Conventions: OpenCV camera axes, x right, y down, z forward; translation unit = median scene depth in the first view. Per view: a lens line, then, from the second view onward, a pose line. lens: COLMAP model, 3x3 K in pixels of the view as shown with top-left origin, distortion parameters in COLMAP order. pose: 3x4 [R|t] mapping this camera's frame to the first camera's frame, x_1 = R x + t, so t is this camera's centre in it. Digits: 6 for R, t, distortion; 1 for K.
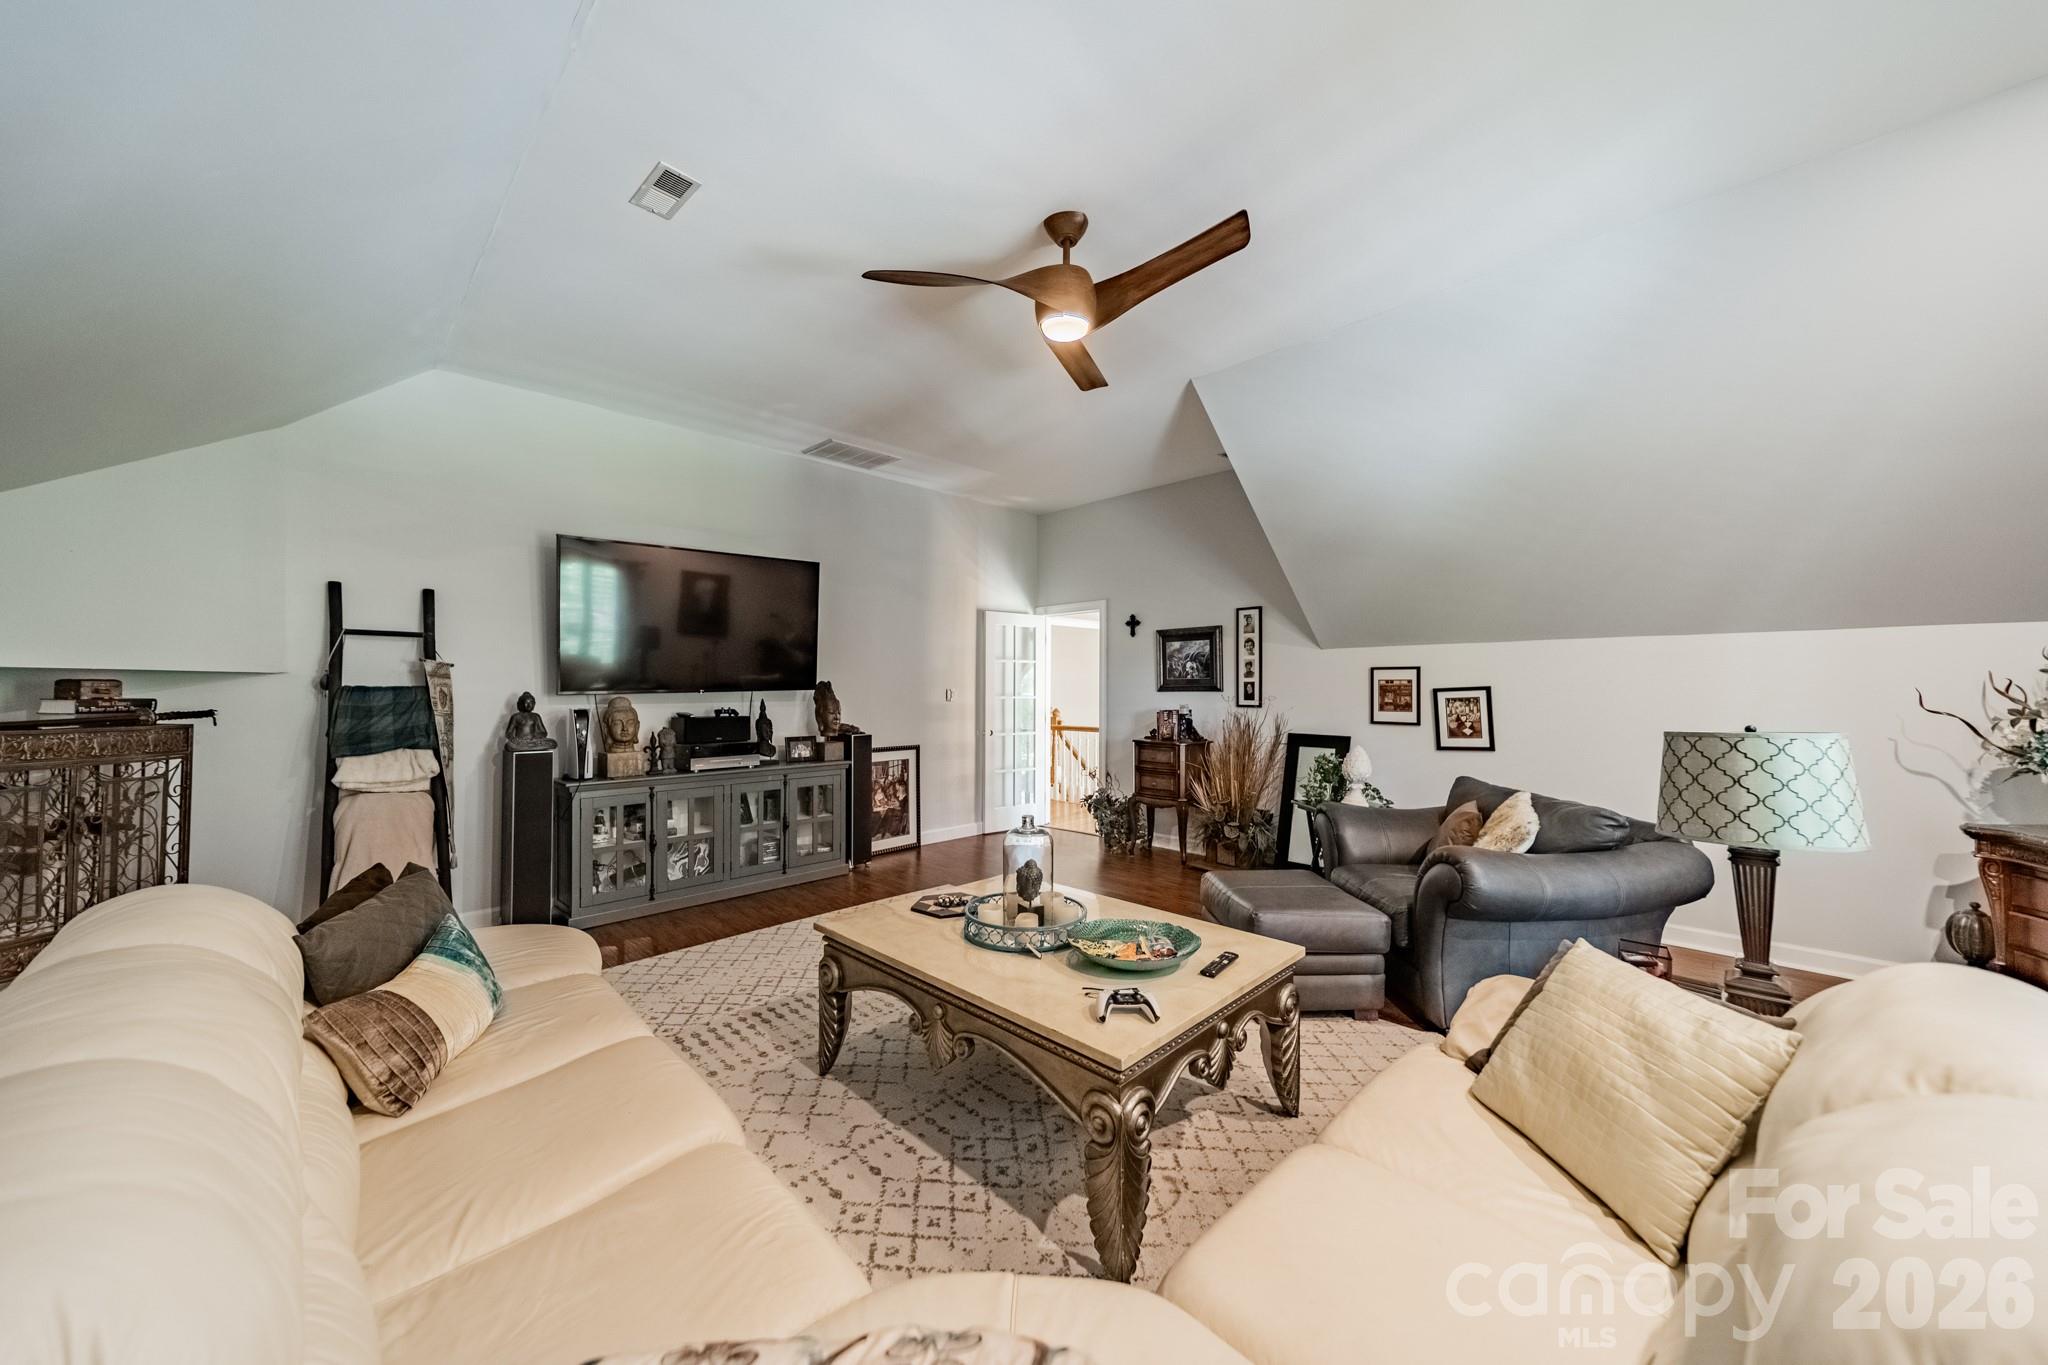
lens RADIAL K [[725.3, 0, 1024.0], [0, 725.3, 682.5], [0, 0, 1]] dist [0.000163, 0.000043]
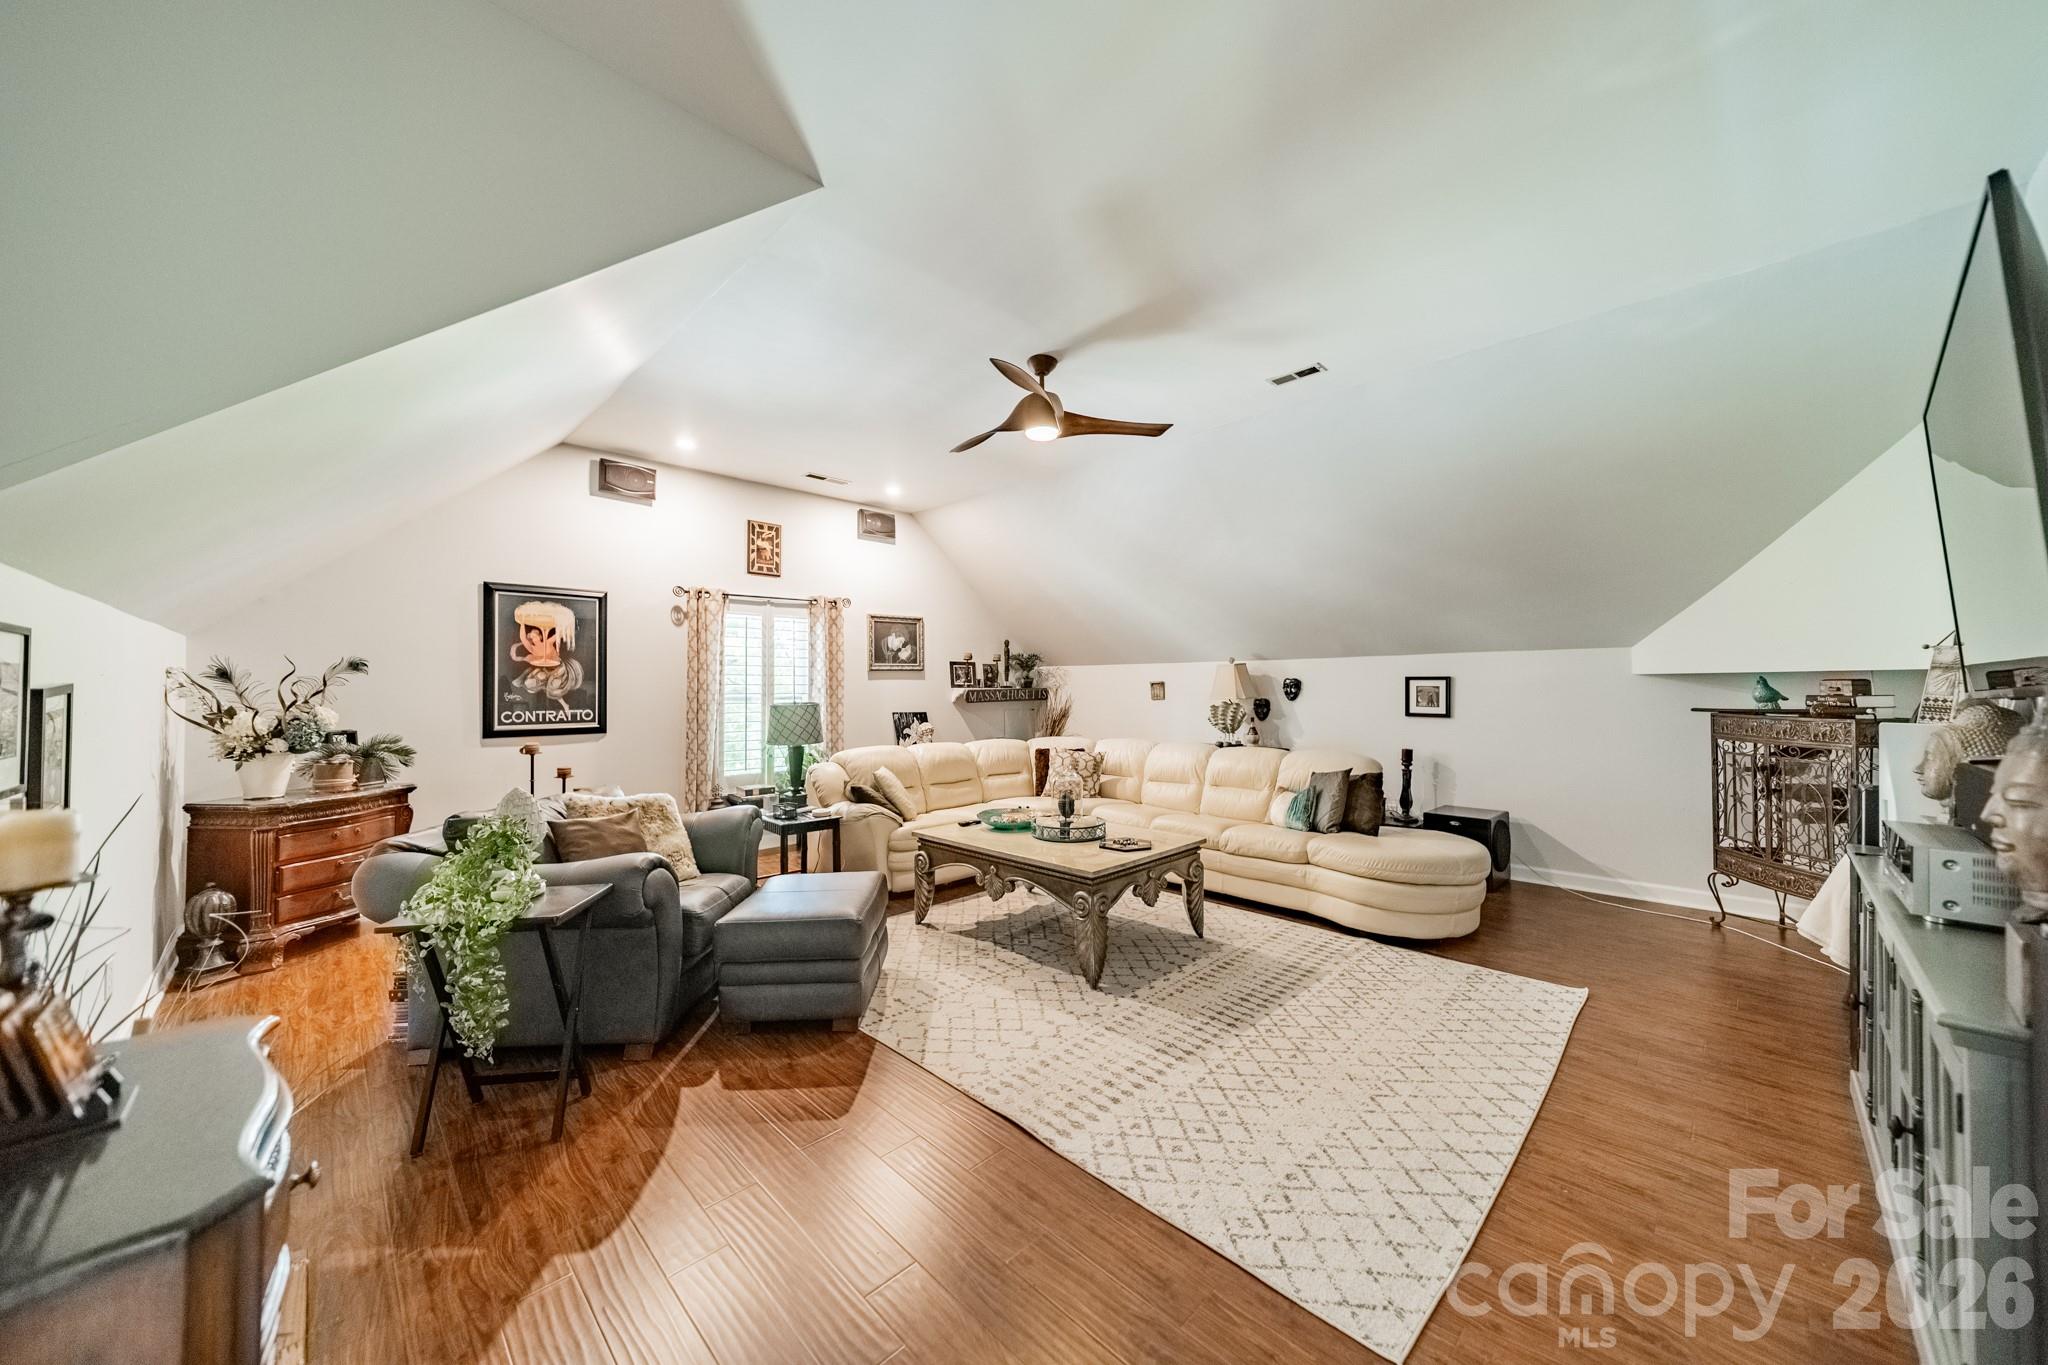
lens RADIAL K [[722.3, 0, 1029.8], [0, 722.3, 679.2], [0, 0, 1]] dist [0.008706, 0.000146]
pose [[-1.000000, 0.000871, 0.000126, 0.039101], [0.000869, 0.999837, -0.018023, 0.008873], [-0.000141, -0.018023, -0.999838, 1.157384]]
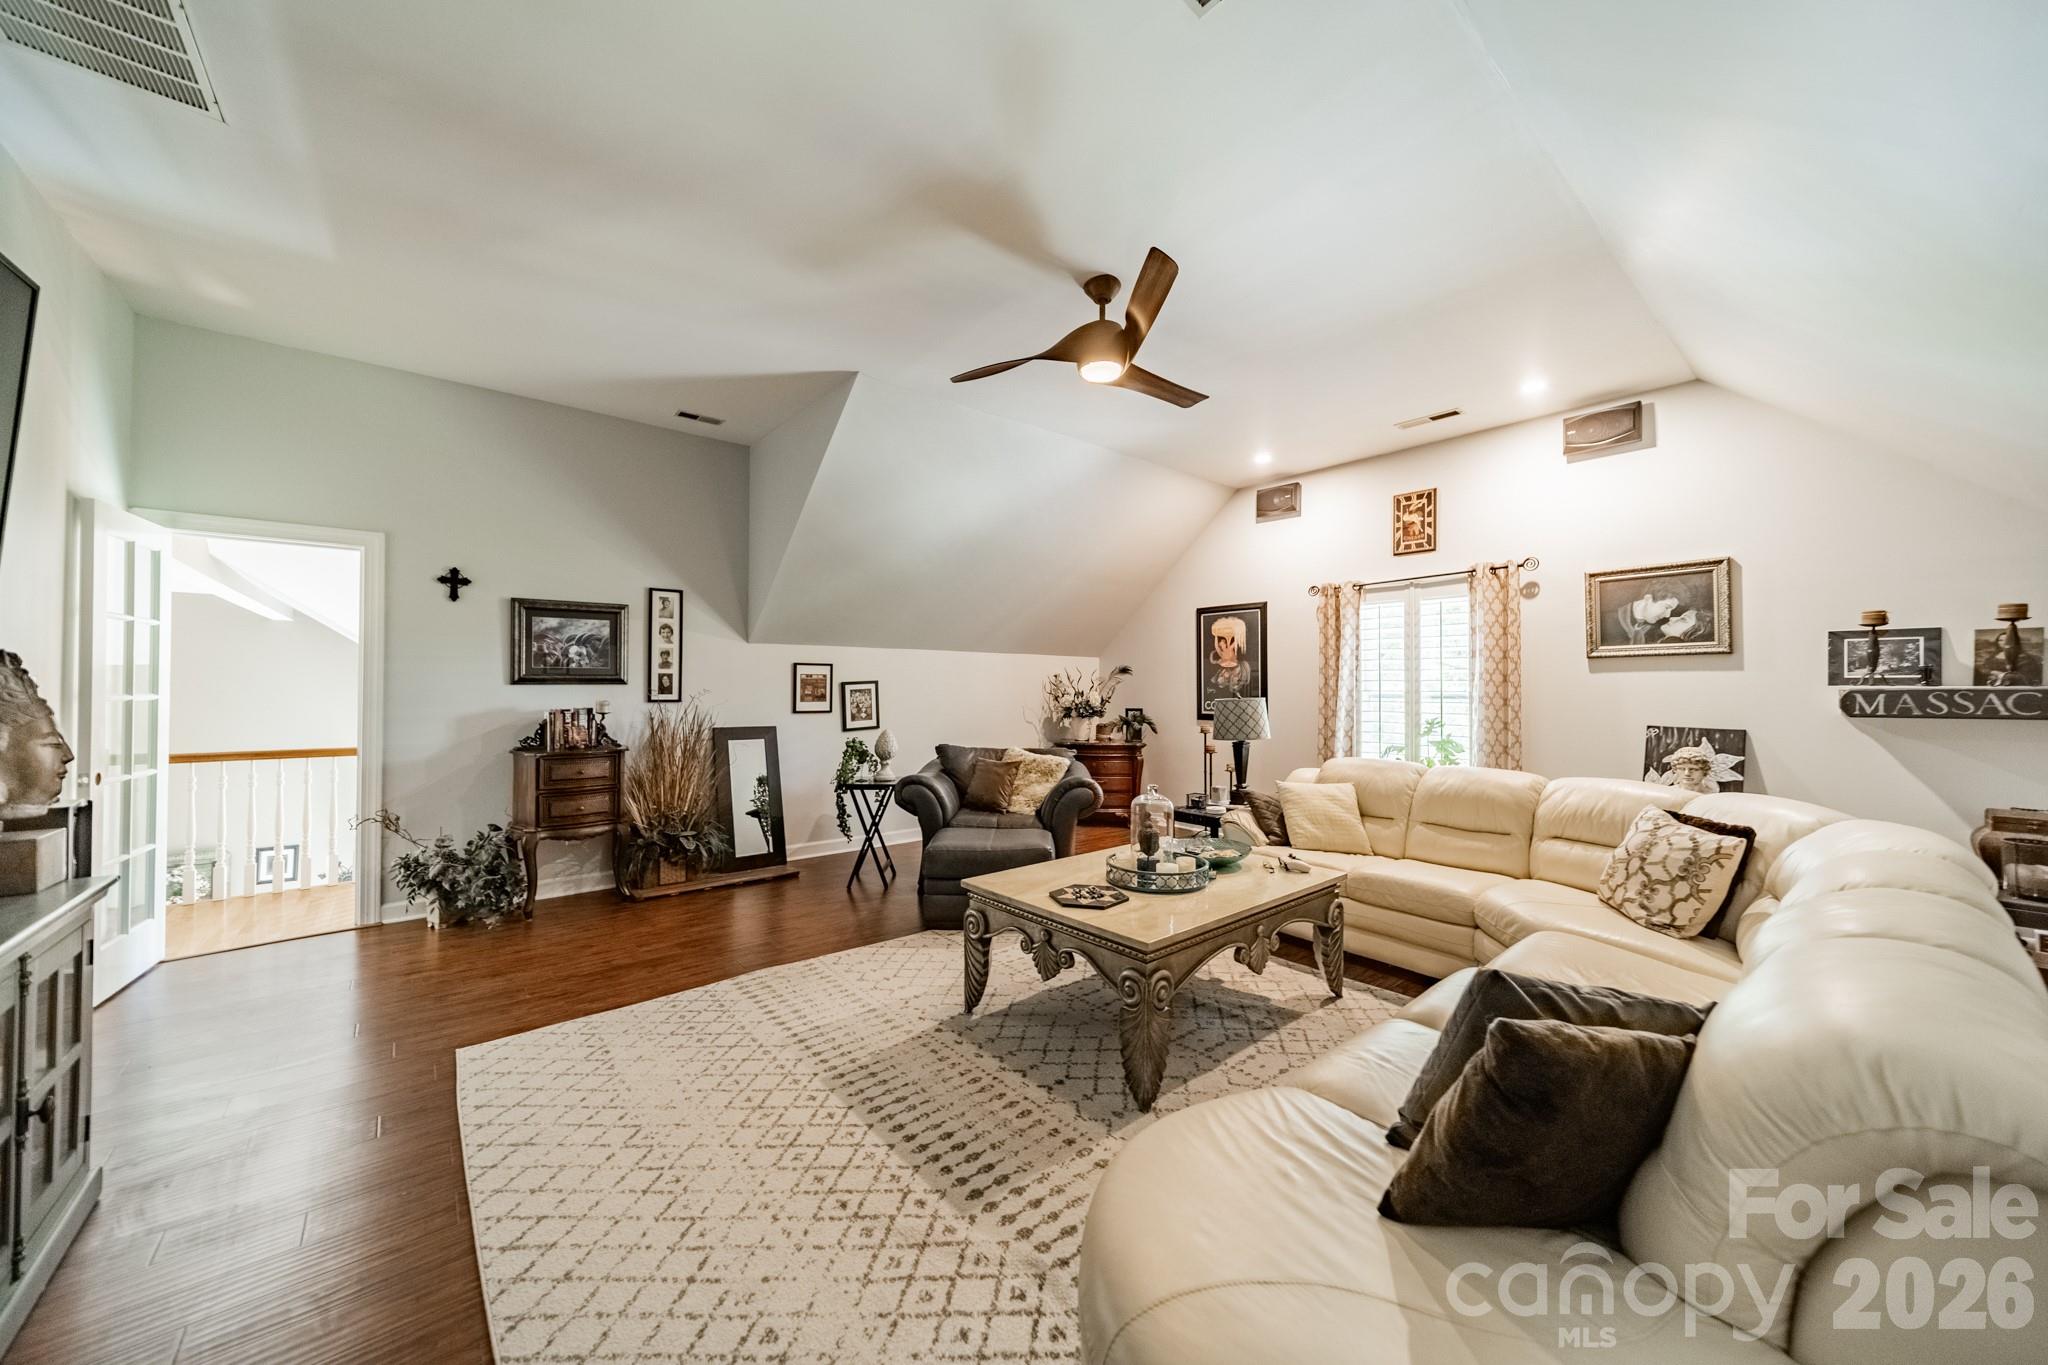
lens RADIAL K [[722.3, 0, 1029.8], [0, 722.3, 679.2], [0, 0, 1]] dist [0.008706, 0.000146]
pose [[0.076432, 0.009217, 0.997032, -0.536139], [-0.010925, 0.999905, -0.008406, 0.008718], [-0.997015, -0.010250, 0.076525, 0.489779]]
